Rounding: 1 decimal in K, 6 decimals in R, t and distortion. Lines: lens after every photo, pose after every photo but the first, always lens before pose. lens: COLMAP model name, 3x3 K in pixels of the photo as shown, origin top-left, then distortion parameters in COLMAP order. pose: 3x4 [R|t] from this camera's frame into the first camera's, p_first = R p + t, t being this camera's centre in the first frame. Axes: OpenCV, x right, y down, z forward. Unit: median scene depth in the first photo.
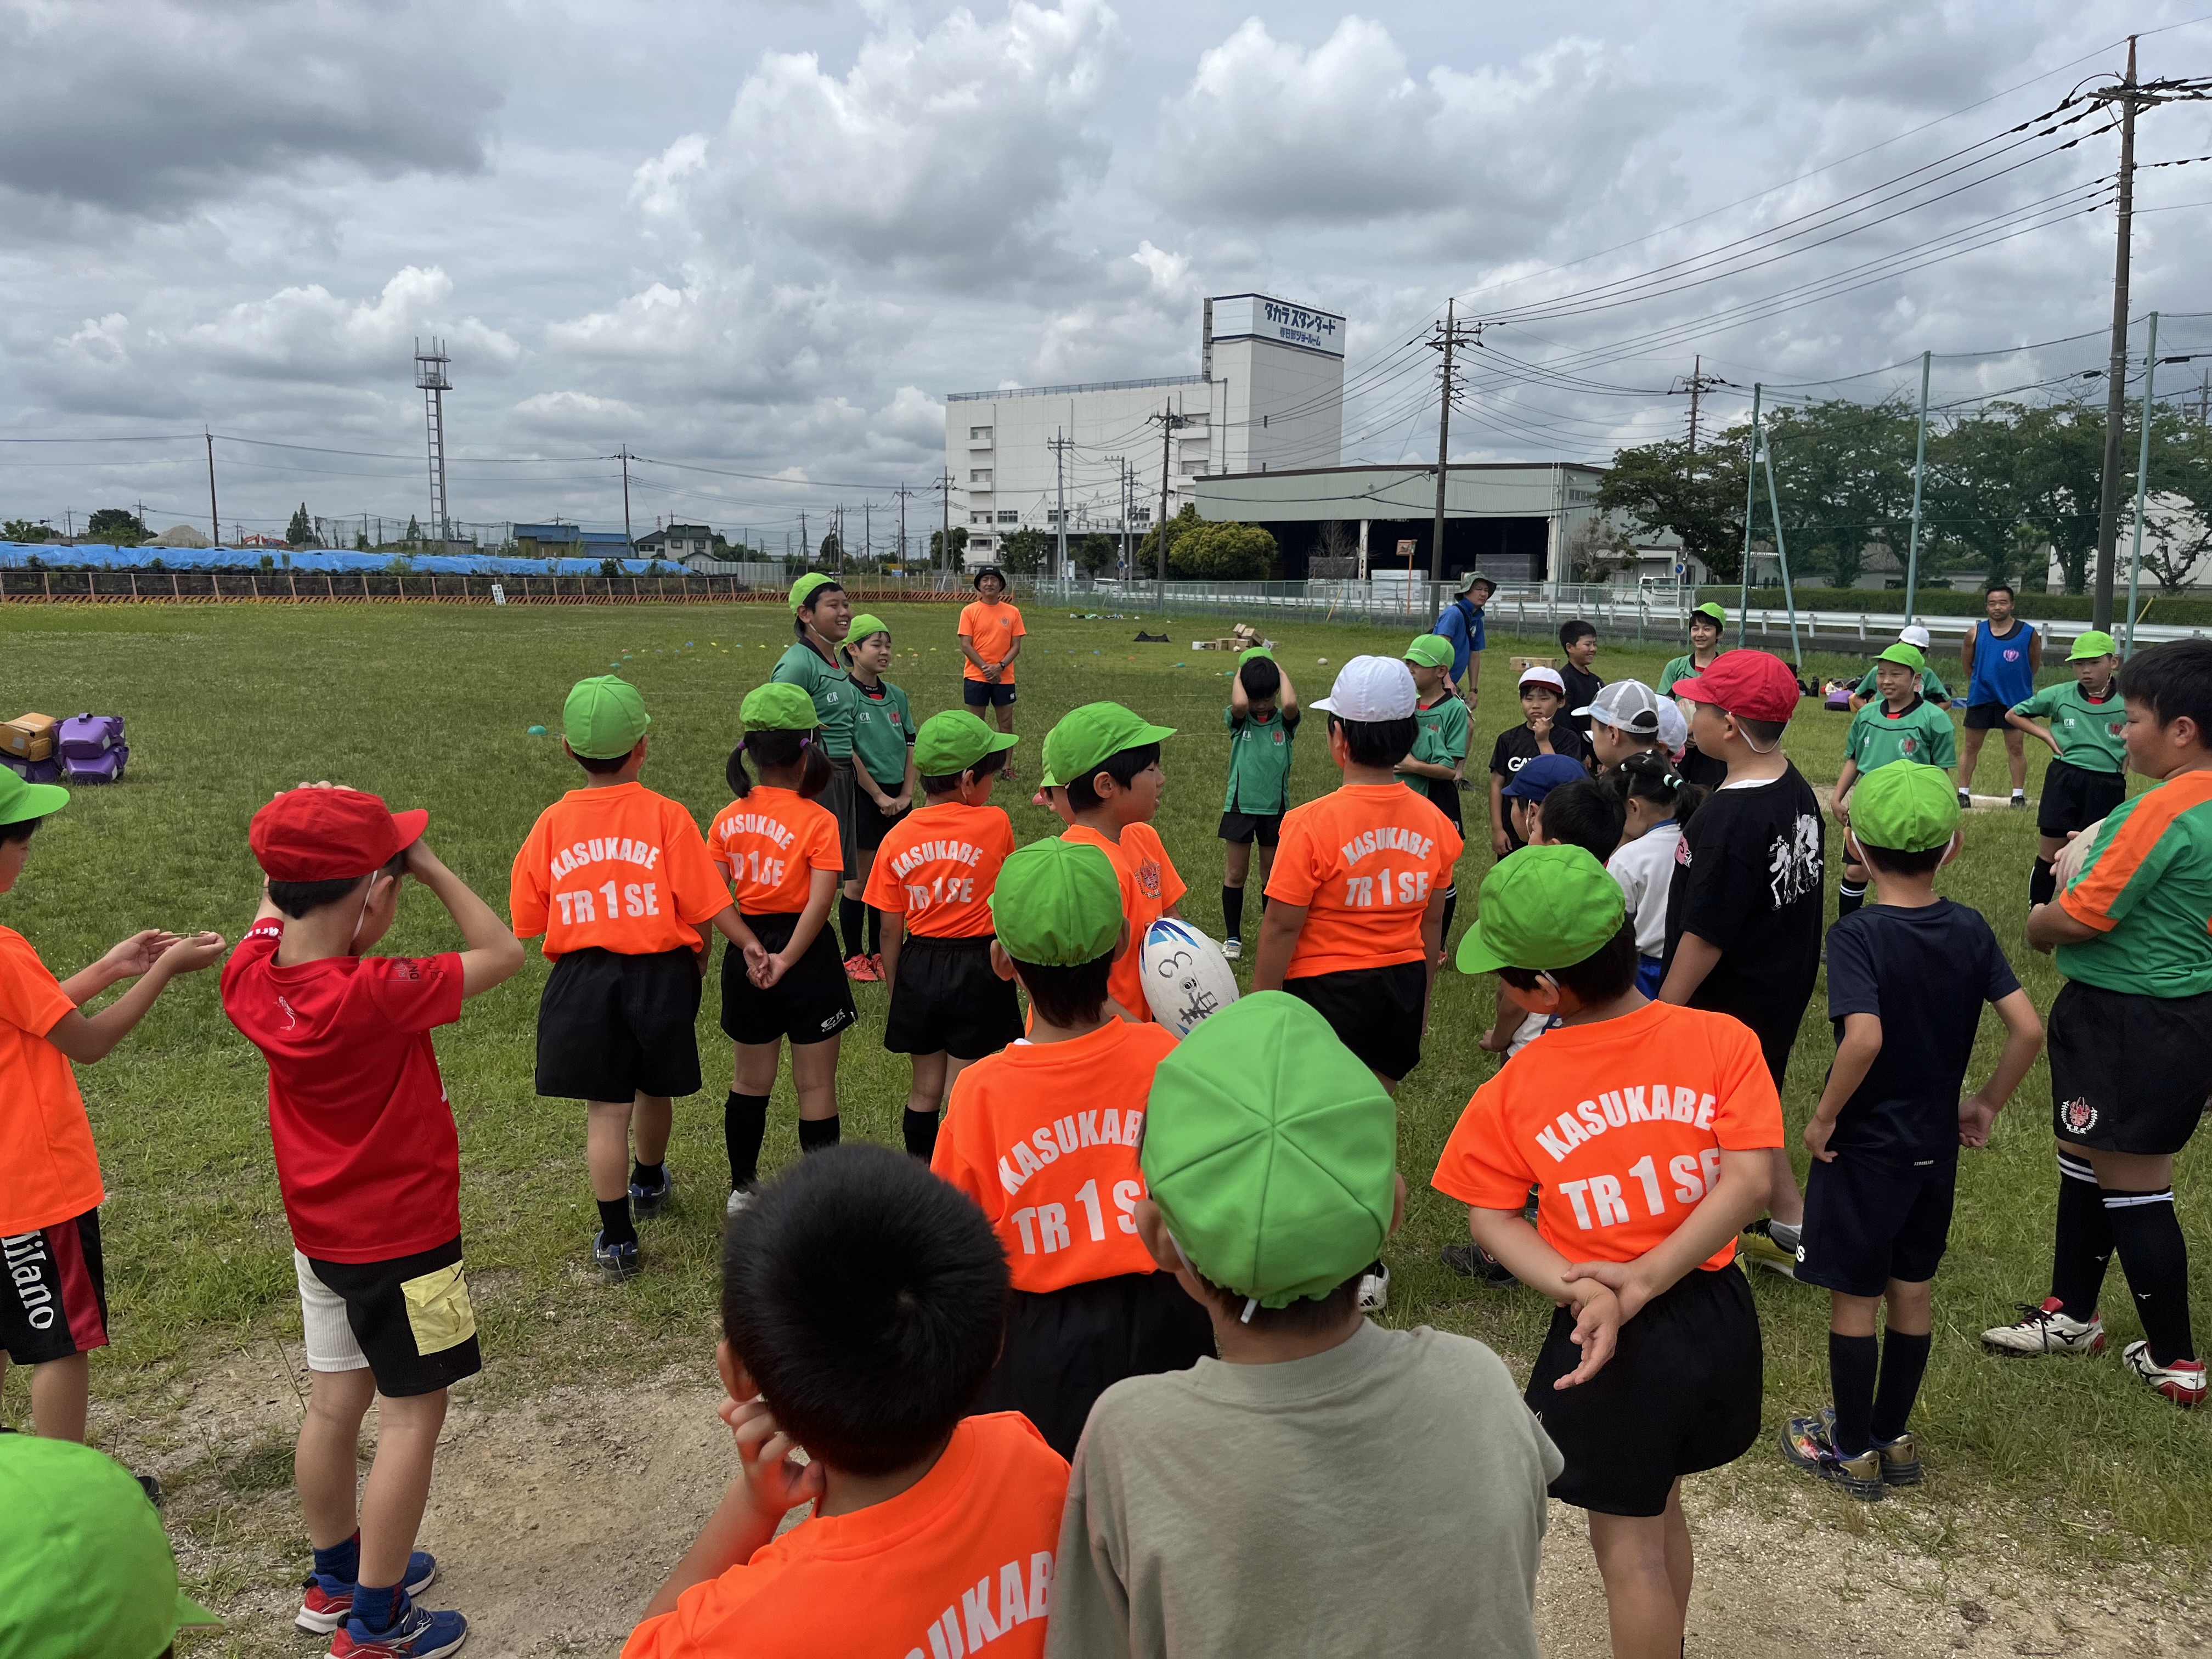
lens RADIAL K [[1666.0, 0, 1100.5], [0, 1666.0, 851.8], [0, 0, 1]] dist [0.058361, -0.088380]
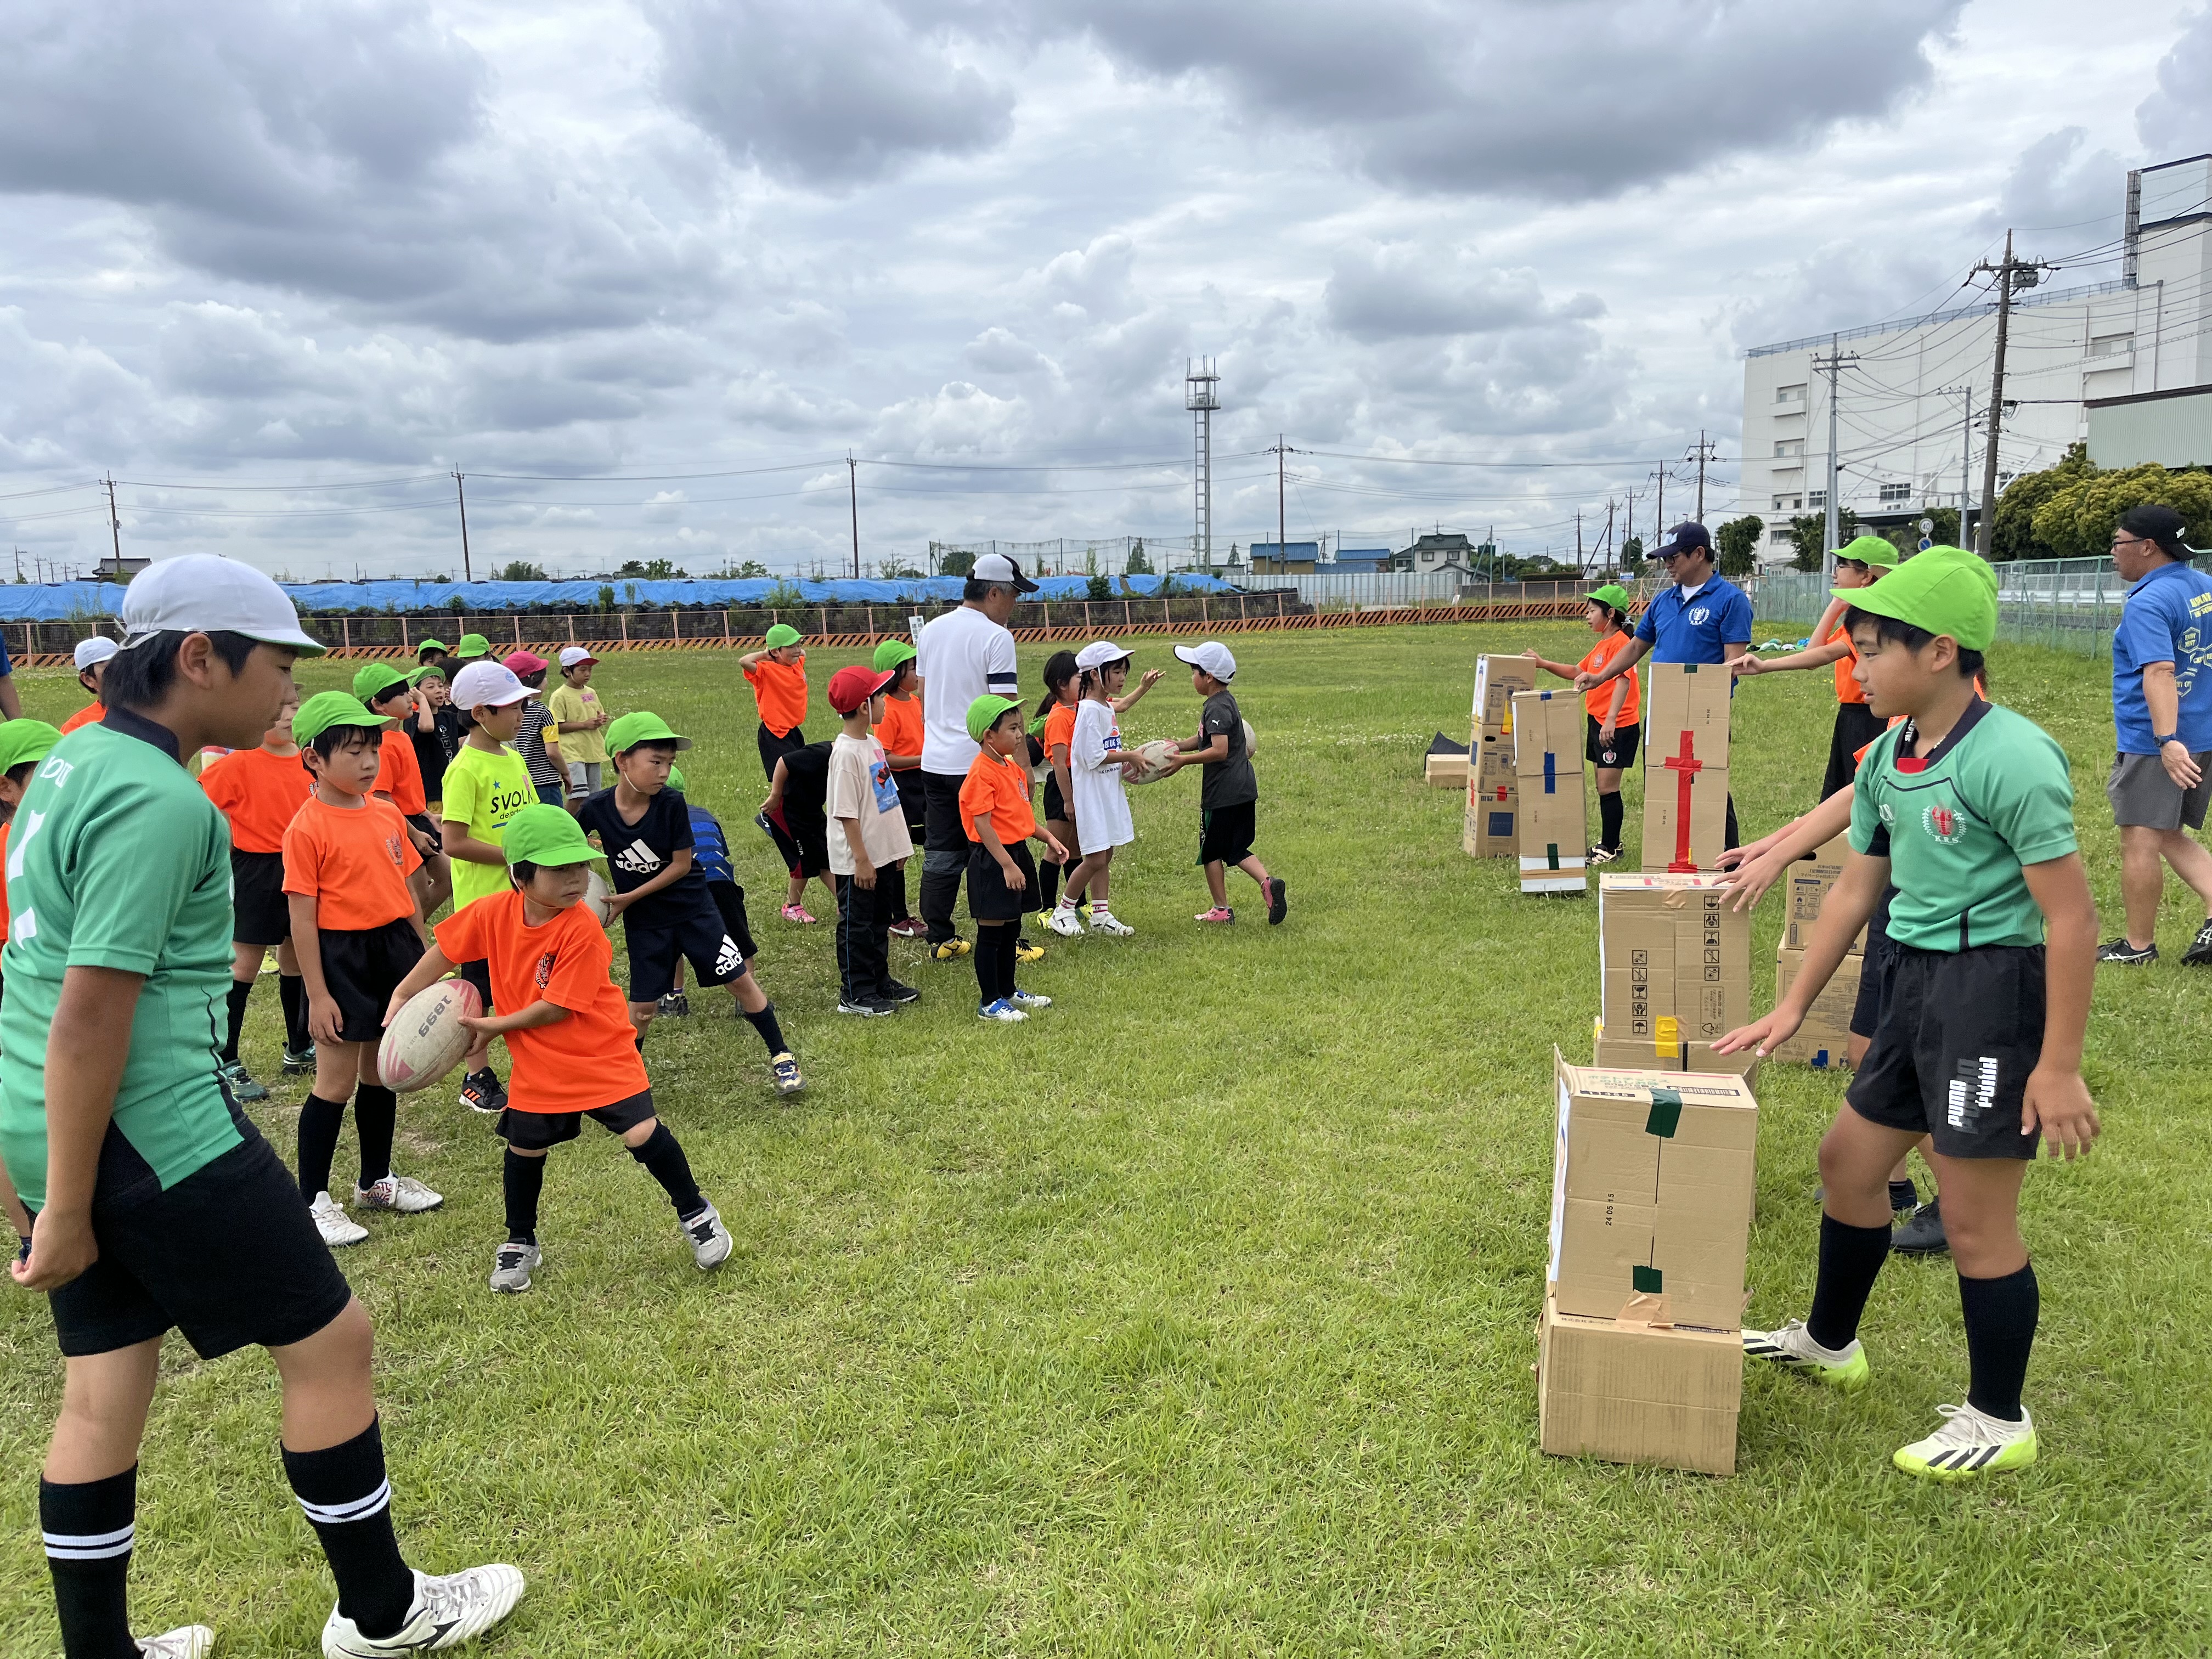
lens RADIAL K [[1675.7, 0, 1106.0], [0, 1675.7, 829.5], [0, 0, 1]] dist [0.090438, -0.120345]
pose [[0.886884, 0.031295, -0.460932, 0.023938], [-0.041604, 0.999059, -0.012221, -0.035029], [0.460116, 0.030015, 0.887352, 0.223567]]
